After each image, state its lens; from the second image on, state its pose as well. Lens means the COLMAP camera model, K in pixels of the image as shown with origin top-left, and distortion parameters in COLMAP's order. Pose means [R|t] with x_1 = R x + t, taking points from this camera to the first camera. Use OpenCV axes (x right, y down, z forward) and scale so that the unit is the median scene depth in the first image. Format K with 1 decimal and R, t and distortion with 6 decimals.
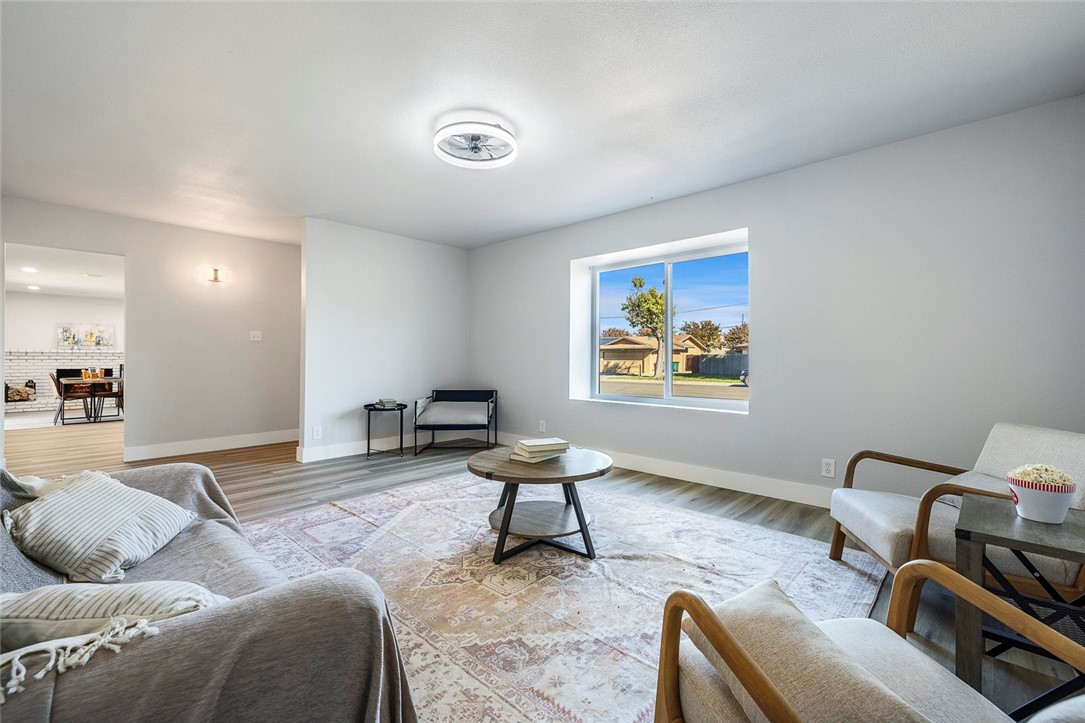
lens RADIAL K [[470.3, 0, 556.0], [0, 470.3, 355.0], [0, 0, 1]] dist [-0.000885, -0.000317]
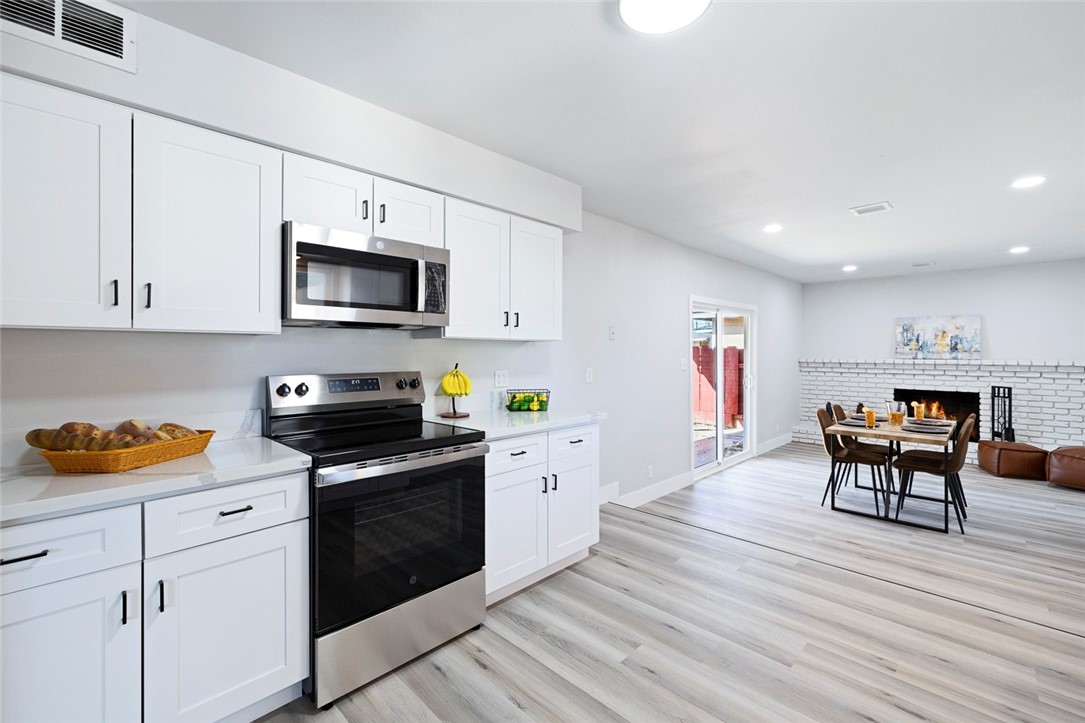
lens RADIAL K [[457.5, 0, 542.2], [0, 457.5, 352.8], [0, 0, 1]] dist [0.002490, 0.000244]
pose [[-0.044437, -0.003377, -0.999006, -0.414234], [0.007270, 0.999967, -0.003704, -0.022472], [0.998986, -0.007428, -0.044411, 0.556616]]
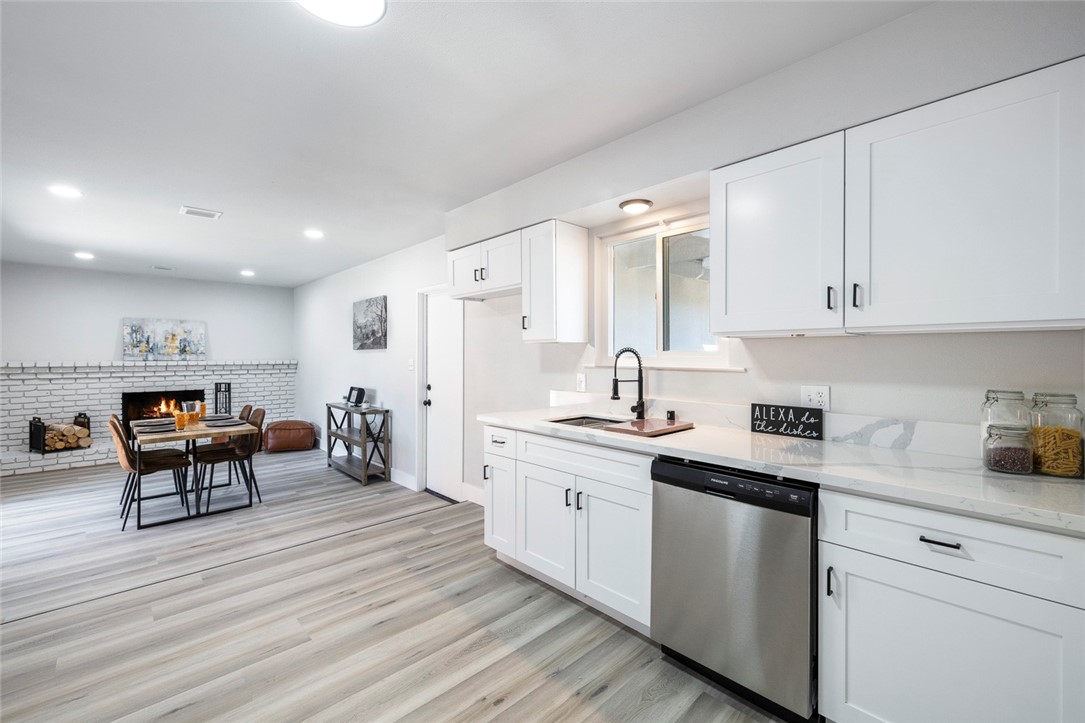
lens RADIAL K [[457.5, 0, 542.2], [0, 457.5, 352.8], [0, 0, 1]] dist [0.002490, 0.000244]
pose [[0.997558, -0.004974, -0.069660, -0.487152], [0.005218, 0.999981, 0.003313, -0.022881], [0.069643, -0.003669, 0.997565, 0.452658]]
